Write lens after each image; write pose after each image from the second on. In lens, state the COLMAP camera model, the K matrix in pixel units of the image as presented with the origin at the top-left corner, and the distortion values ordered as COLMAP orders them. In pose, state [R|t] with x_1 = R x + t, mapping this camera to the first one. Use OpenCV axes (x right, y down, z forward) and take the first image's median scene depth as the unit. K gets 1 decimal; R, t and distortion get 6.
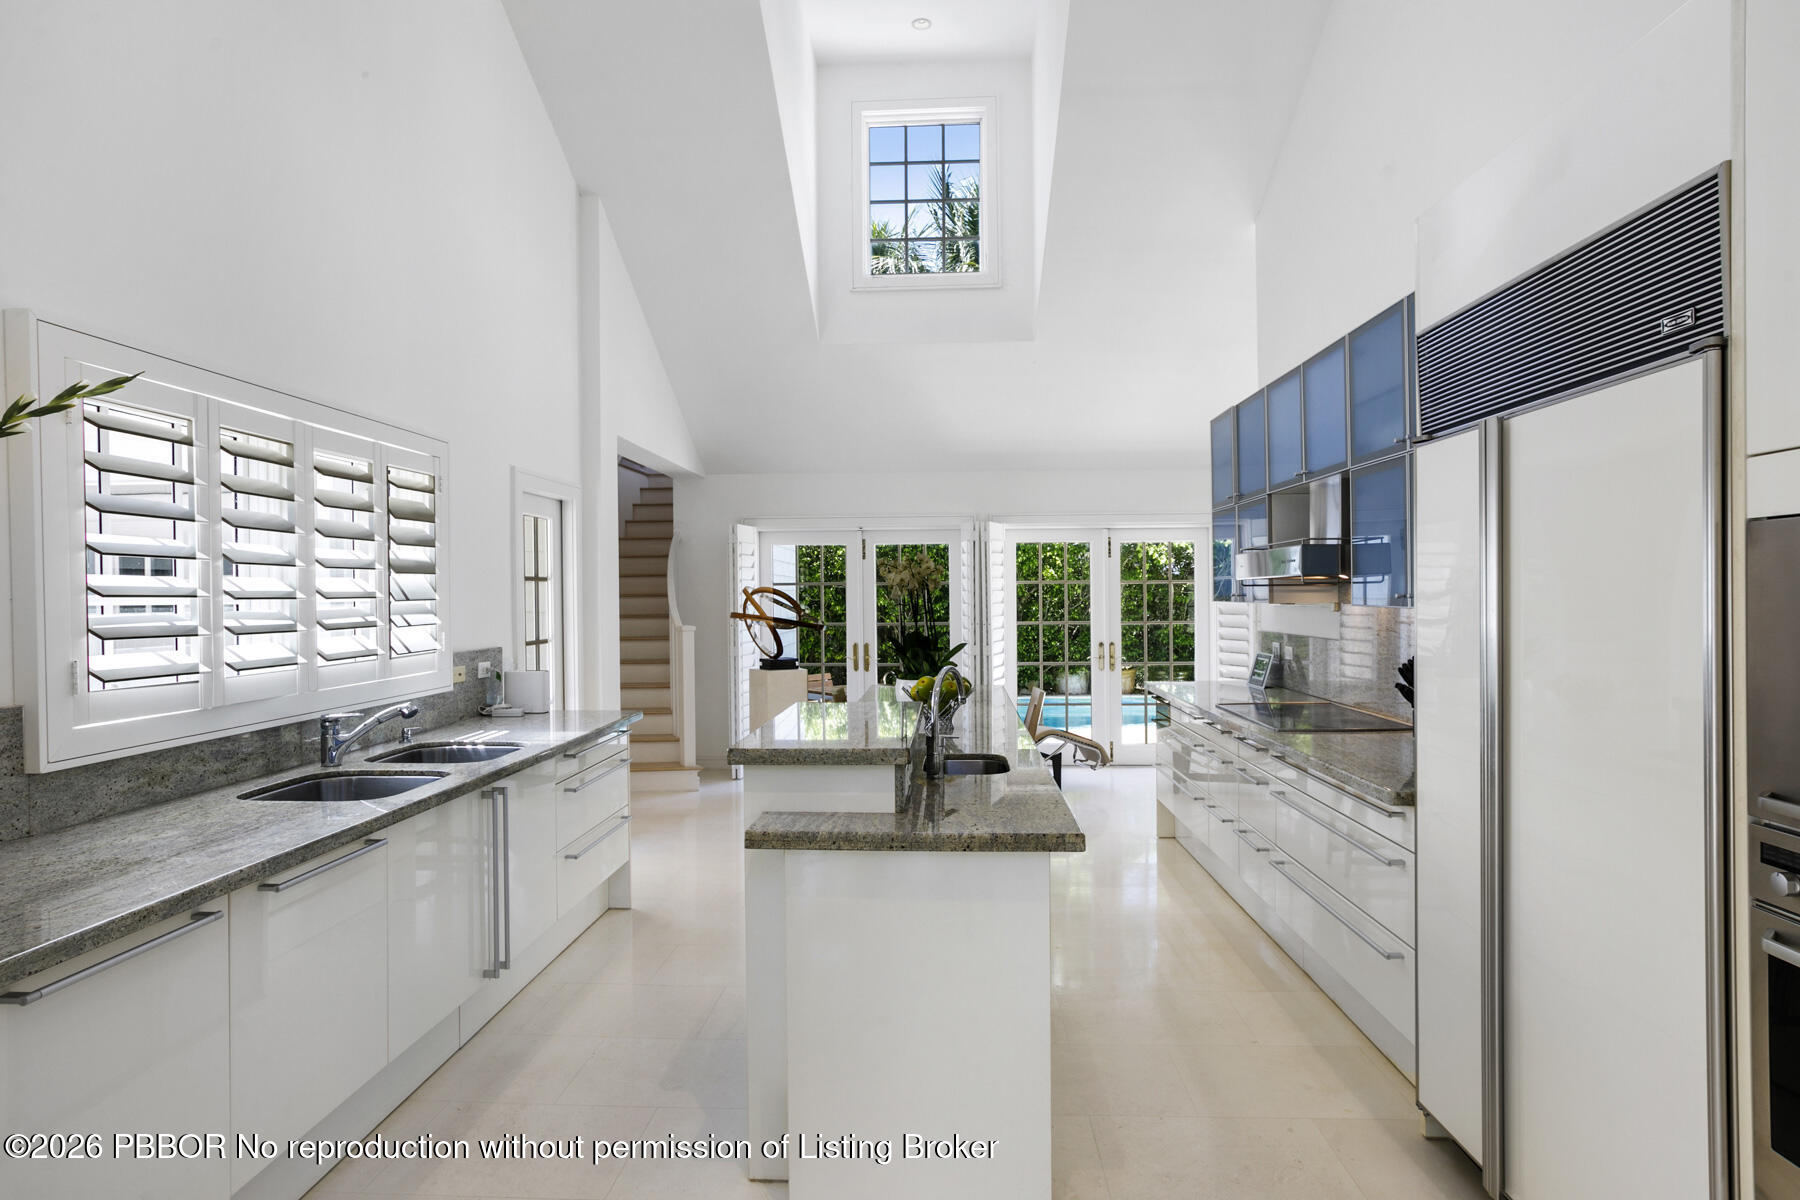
lens RADIAL K [[1028.5, 0, 880.3], [0, 1028.5, 605.7], [0, 0, 1]] dist [-0.023209, 0.011482]
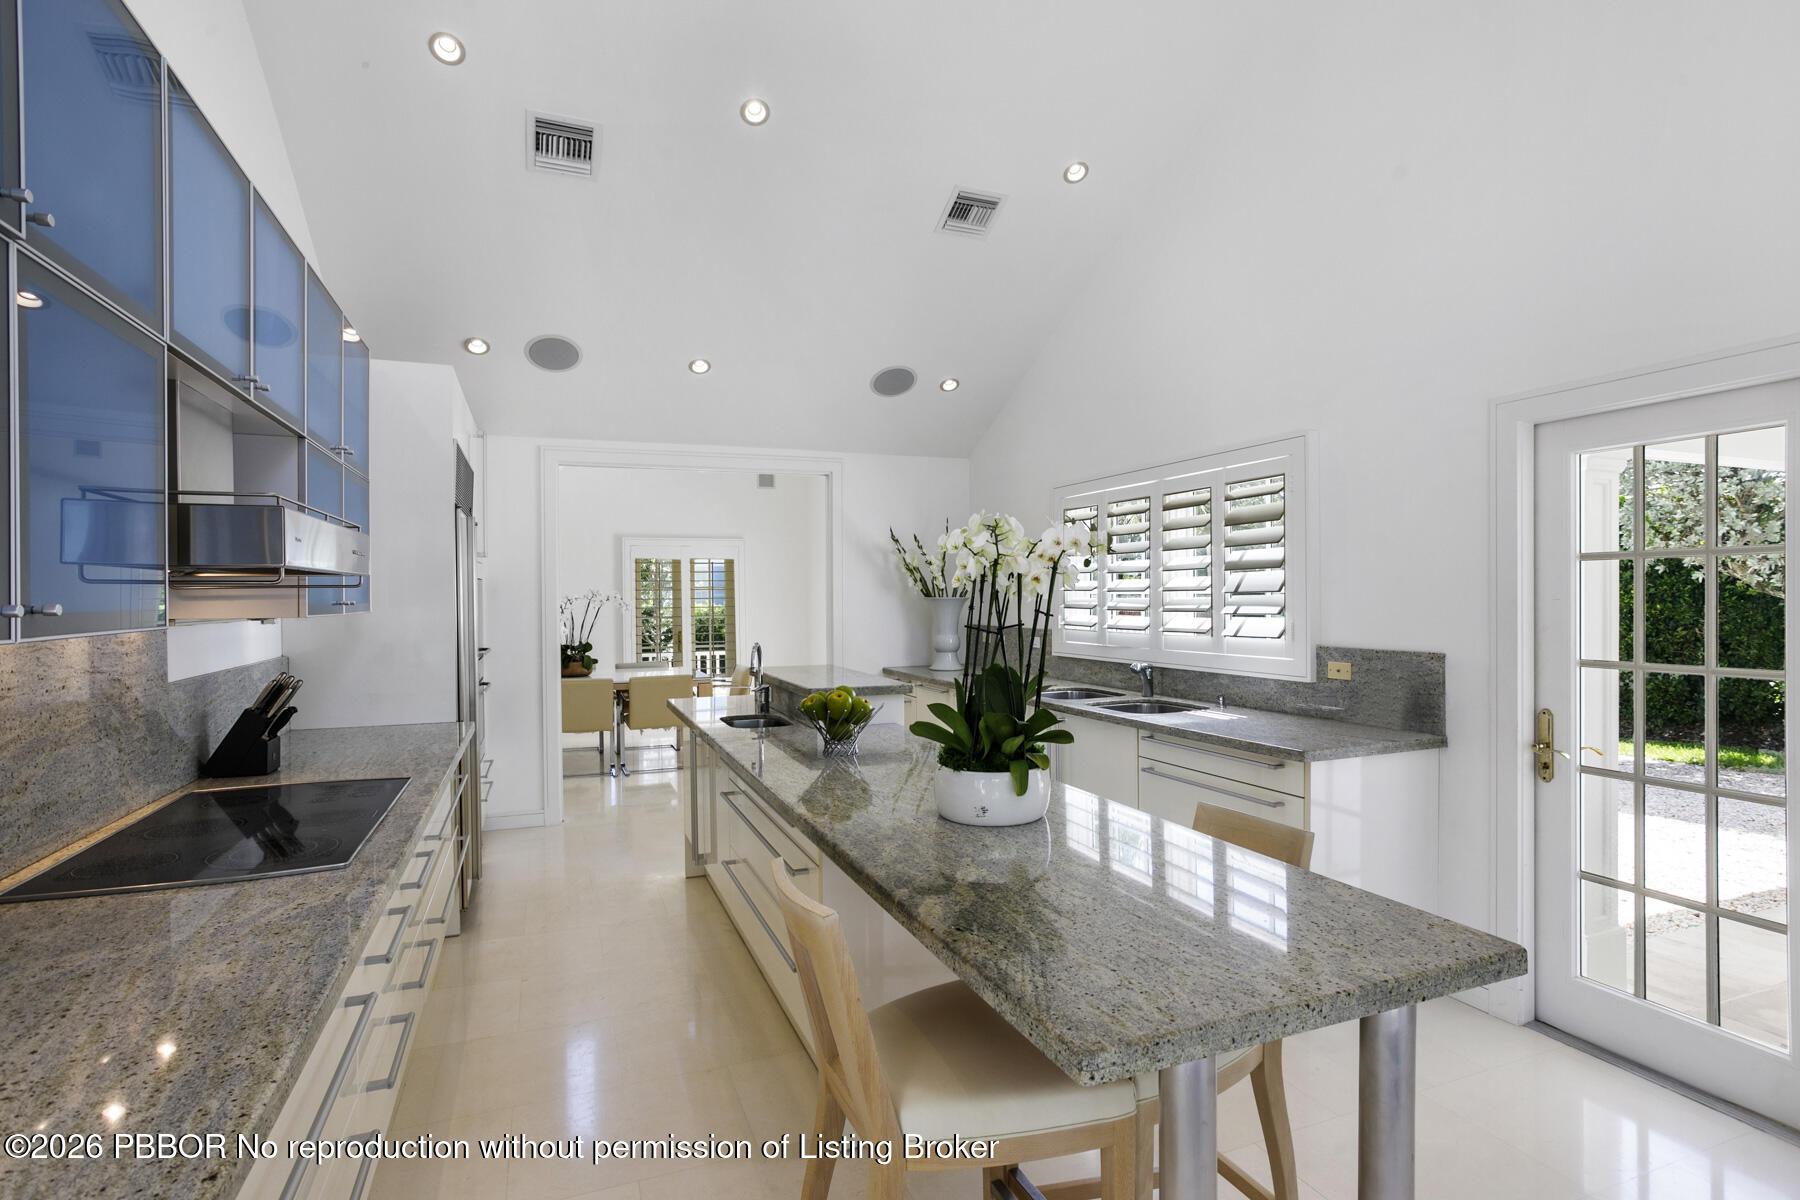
lens RADIAL K [[885.2, 0, 909.3], [0, 885.2, 616.0], [0, 0, 1]] dist [-0.048076, 0.025790]
pose [[-0.893255, 0.024642, -0.448873, 0.331984], [0.009420, 0.999303, 0.036114, -0.018704], [0.449451, 0.028031, -0.892865, 1.661003]]
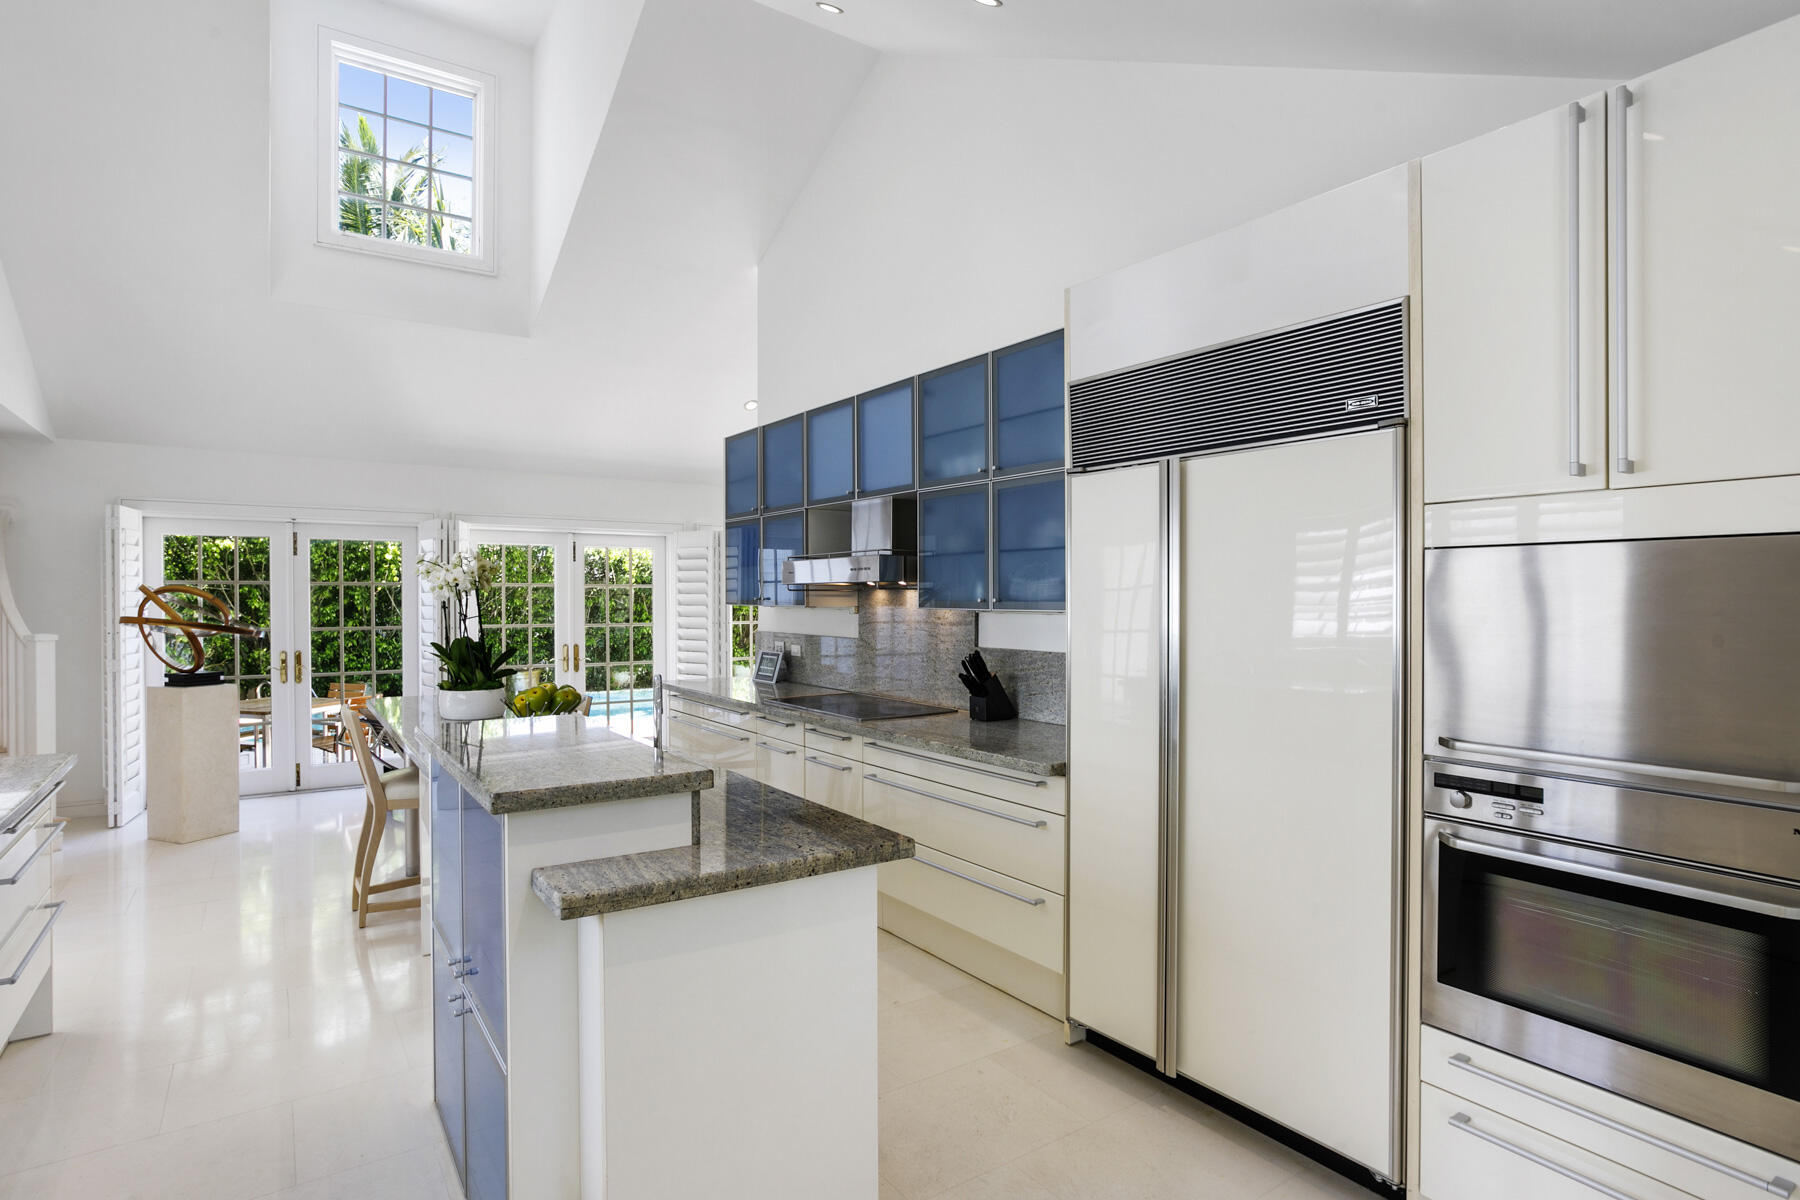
lens RADIAL K [[935.1, 0, 875.9], [0, 935.1, 597.5], [0, 0, 1]] dist [-0.039963, 0.012476]
pose [[0.789622, 0.008771, 0.613531, -0.214347], [-0.000927, 0.999914, -0.013101, 0.001435], [-0.613593, 0.009776, 0.789562, 0.173491]]
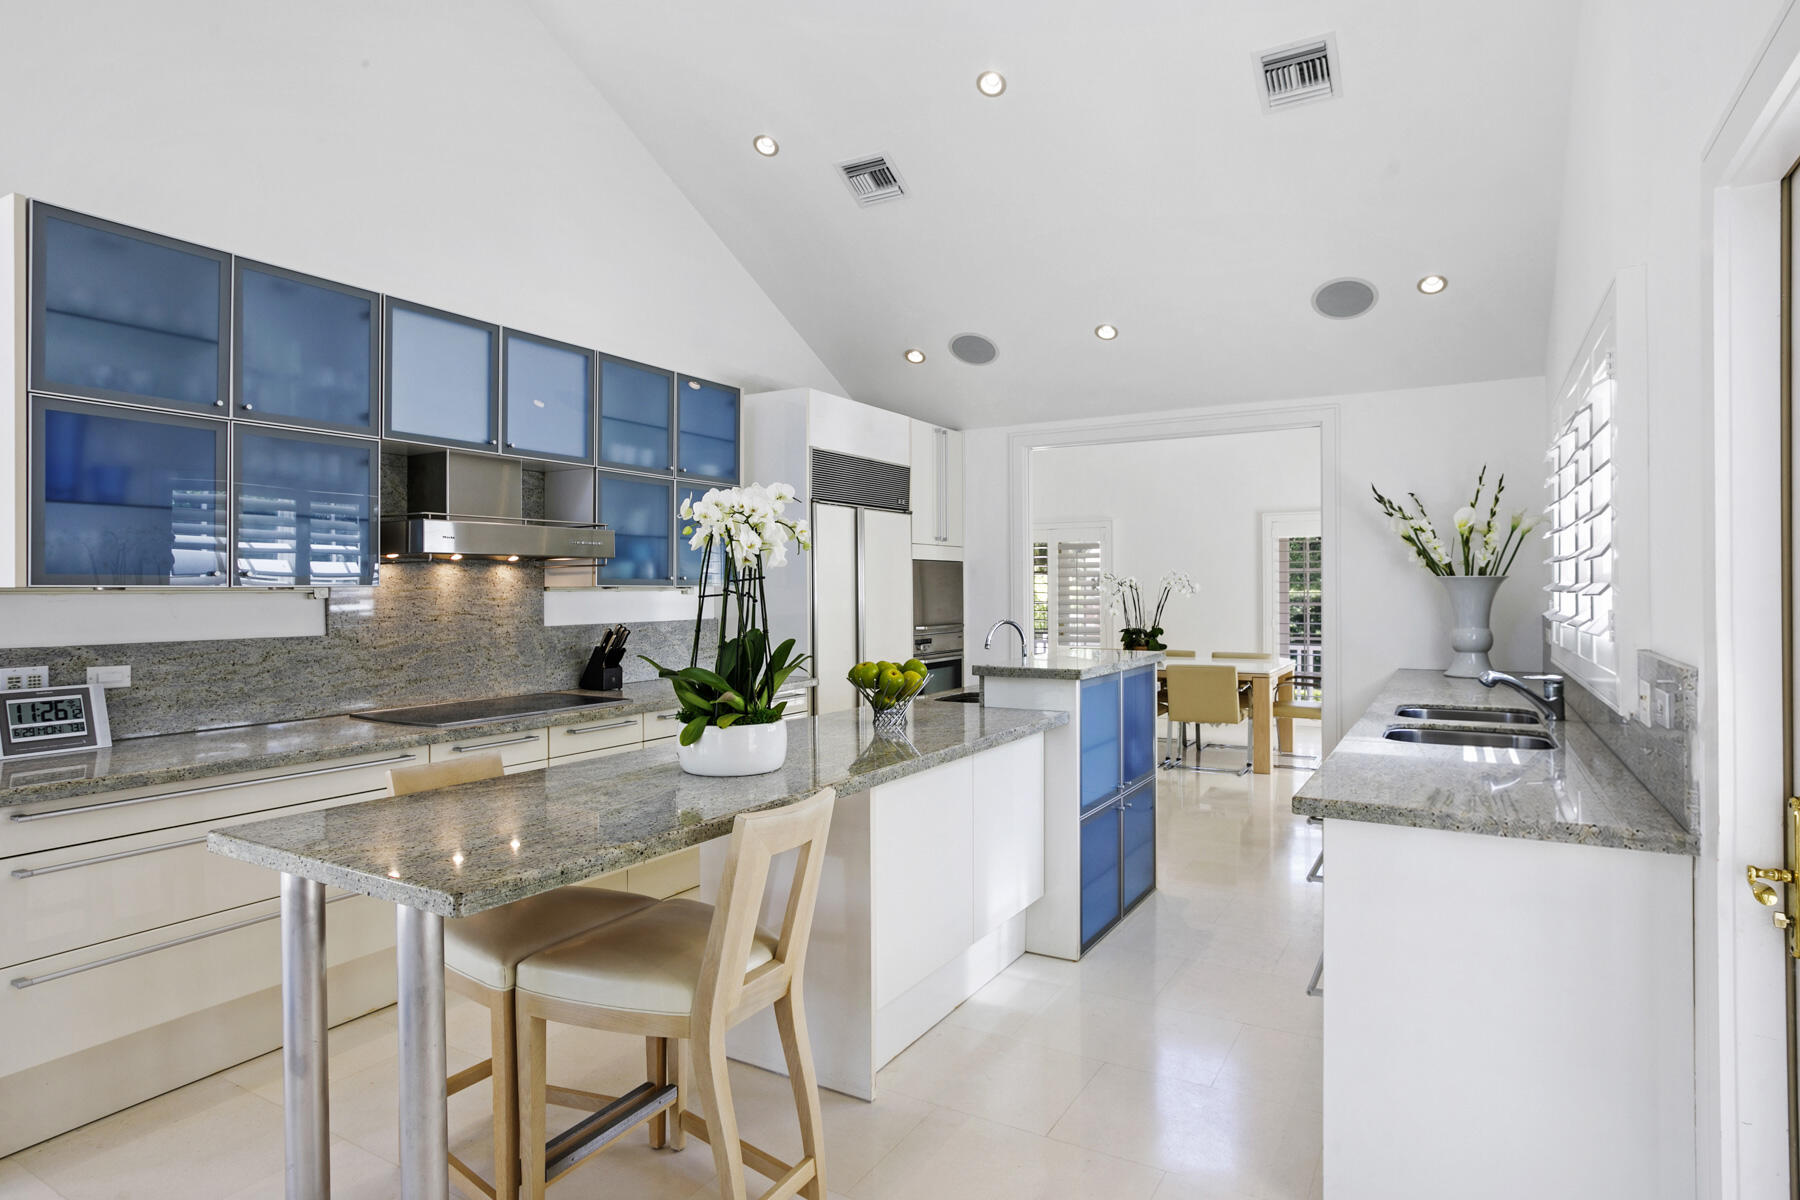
lens RADIAL K [[1023.4, 0, 902.8], [0, 1023.4, 587.8], [0, 0, 1]] dist [-0.027235, 0.020943]
pose [[-0.892625, 0.011073, 0.450665, -0.339062], [0.015159, 0.999870, 0.005458, 0.000543], [-0.450546, 0.011703, -0.892677, 1.748729]]
